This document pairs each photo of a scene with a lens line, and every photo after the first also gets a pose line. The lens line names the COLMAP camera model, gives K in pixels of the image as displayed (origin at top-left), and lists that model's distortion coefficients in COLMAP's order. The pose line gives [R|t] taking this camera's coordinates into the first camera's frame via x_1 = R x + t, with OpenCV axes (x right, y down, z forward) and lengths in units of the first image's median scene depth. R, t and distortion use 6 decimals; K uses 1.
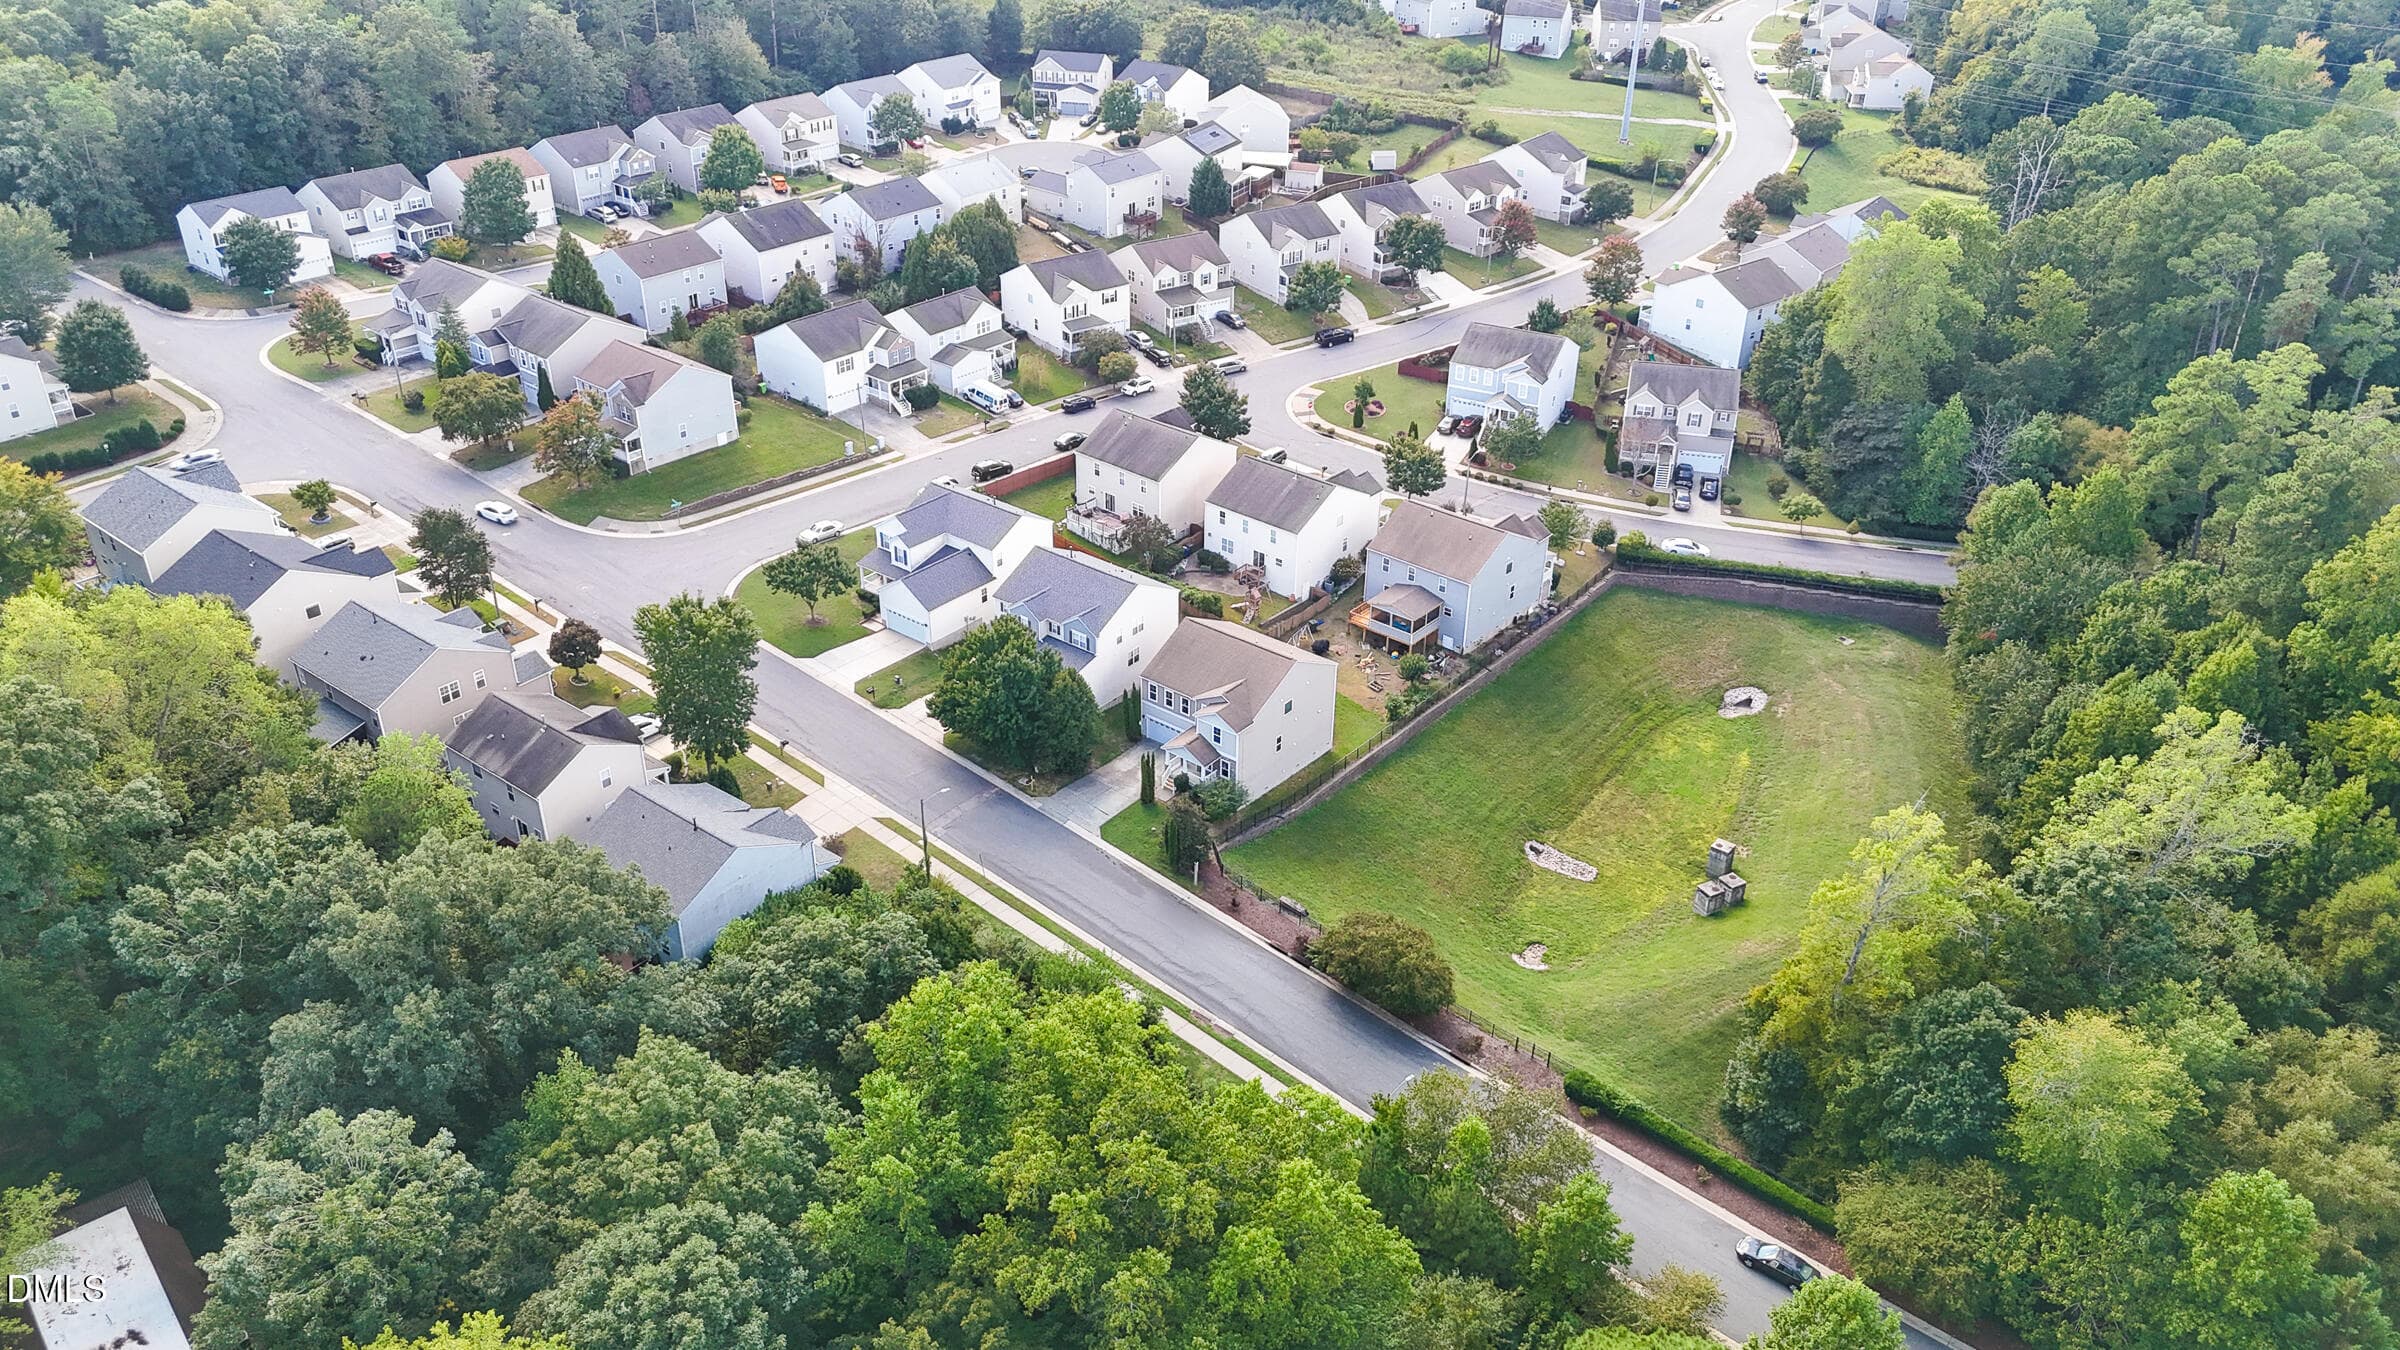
lens RADIAL K [[1801.8, 0, 1201.4], [0, 1801.8, 680.1], [0, 0, 1]] dist [0.035947, -0.016079]
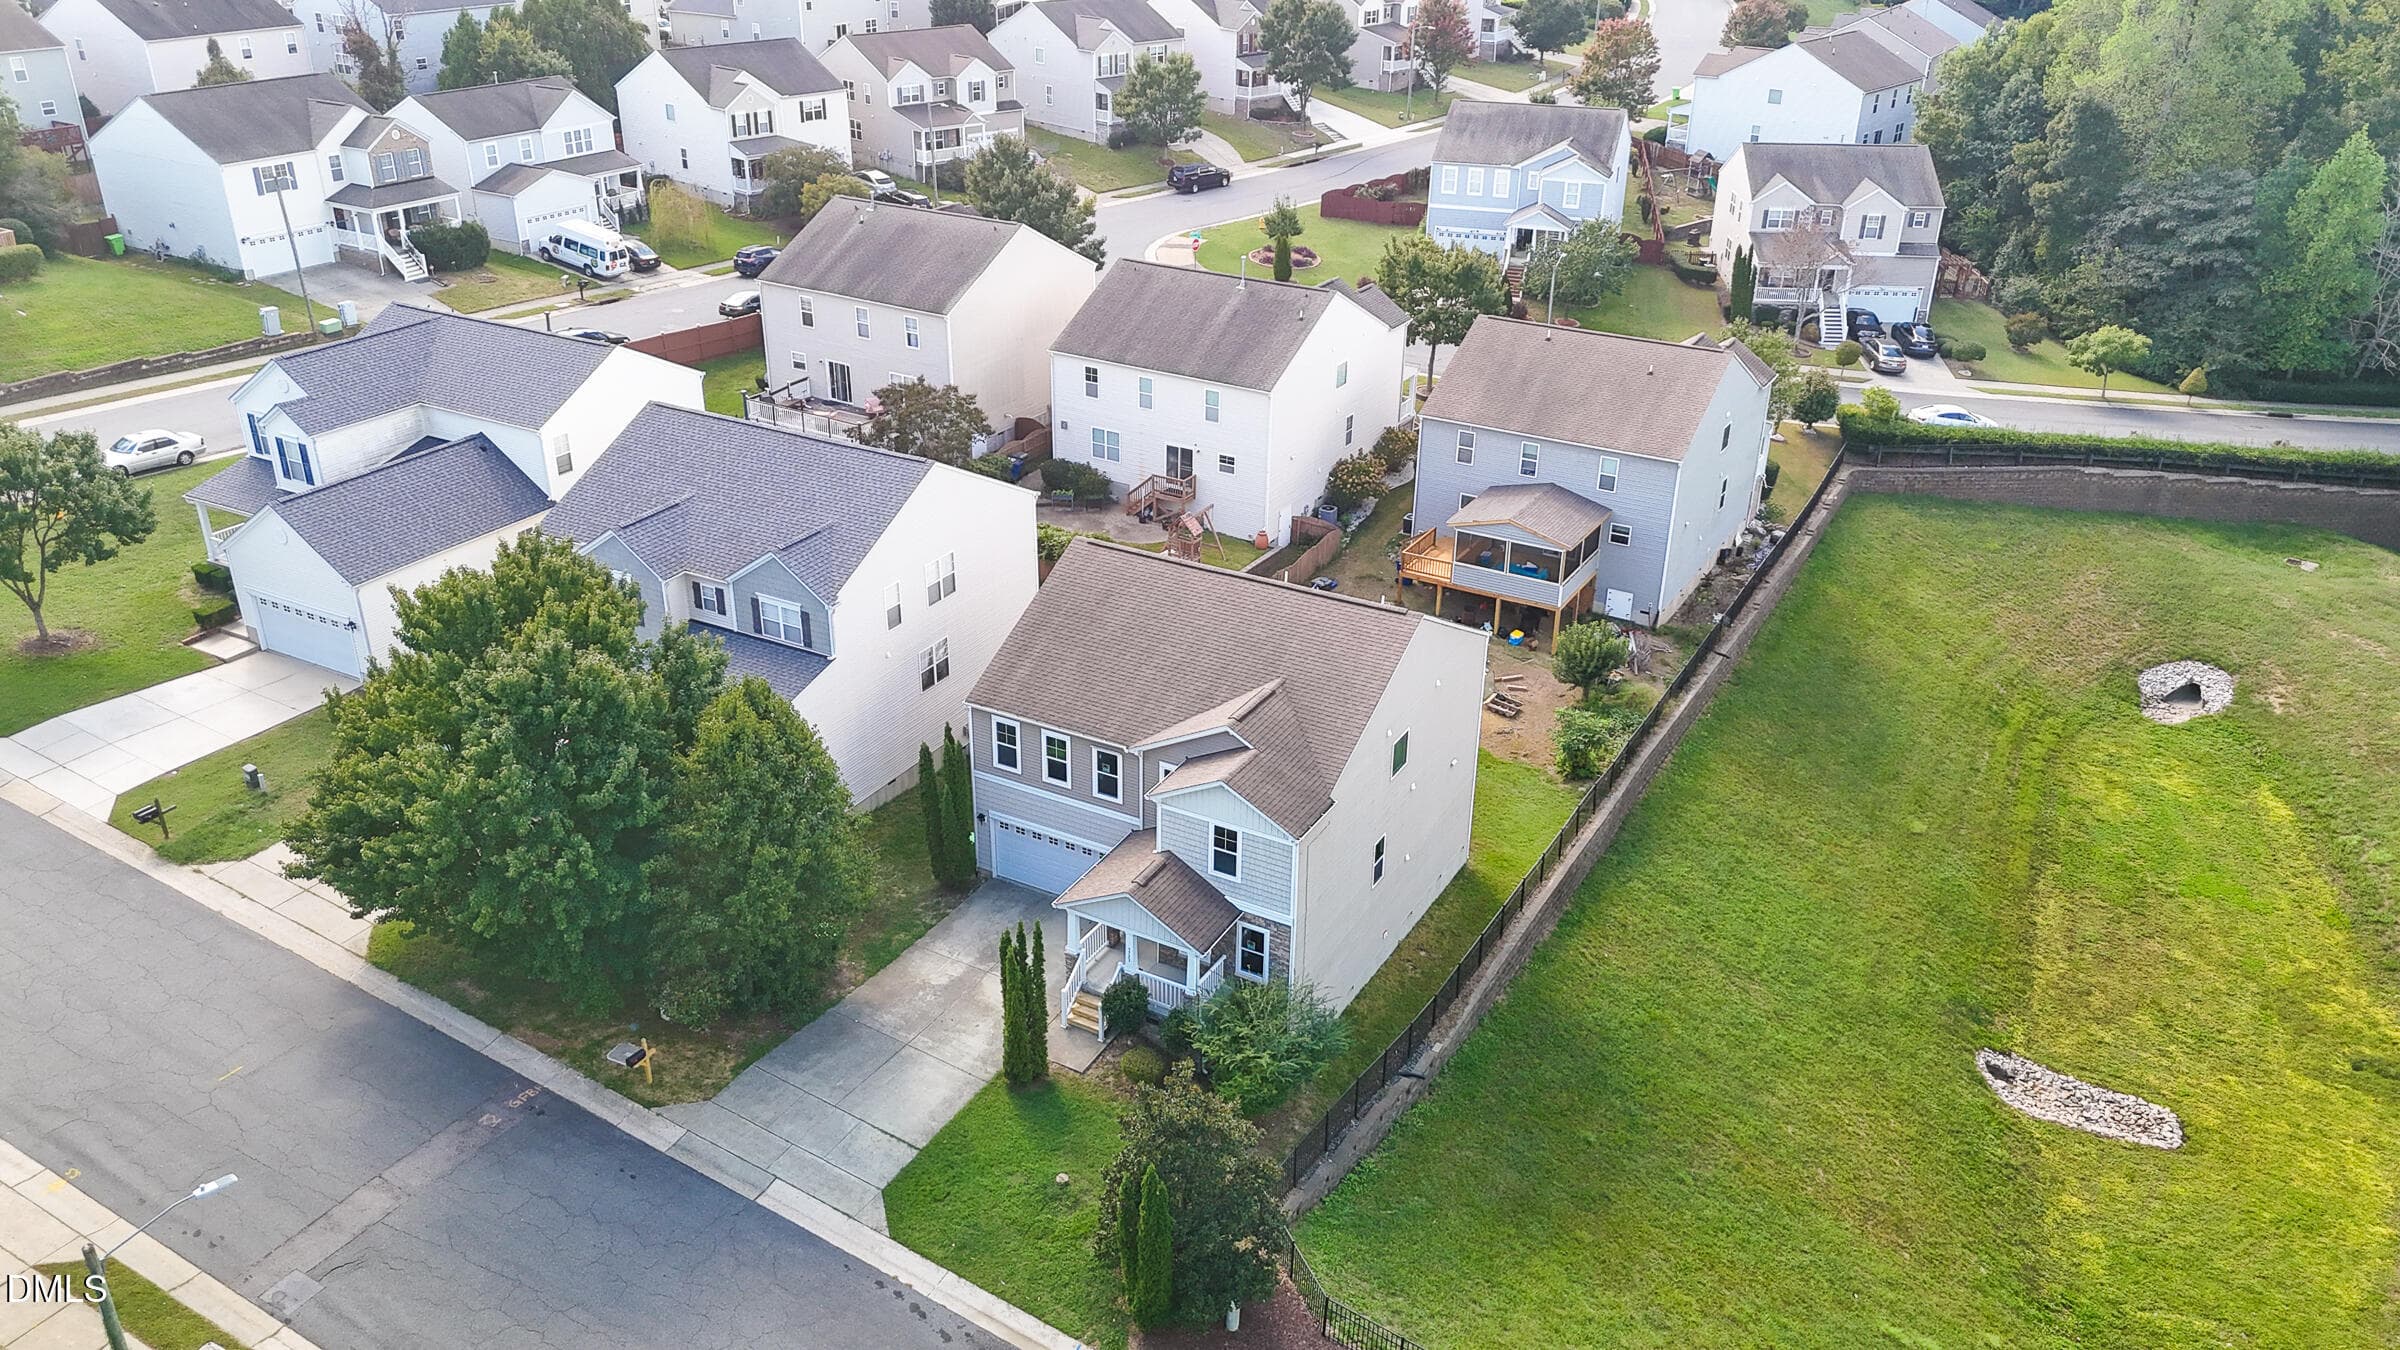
lens RADIAL K [[1801.8, 0, 1197.2], [0, 1801.8, 657.2], [0, 0, 1]] dist [0.035947, -0.016079]
pose [[0.986910, -0.074492, 0.143035, -0.032889], [0.085272, 0.993841, -0.070775, 0.014915], [-0.136882, 0.082046, 0.987184, 0.550215]]
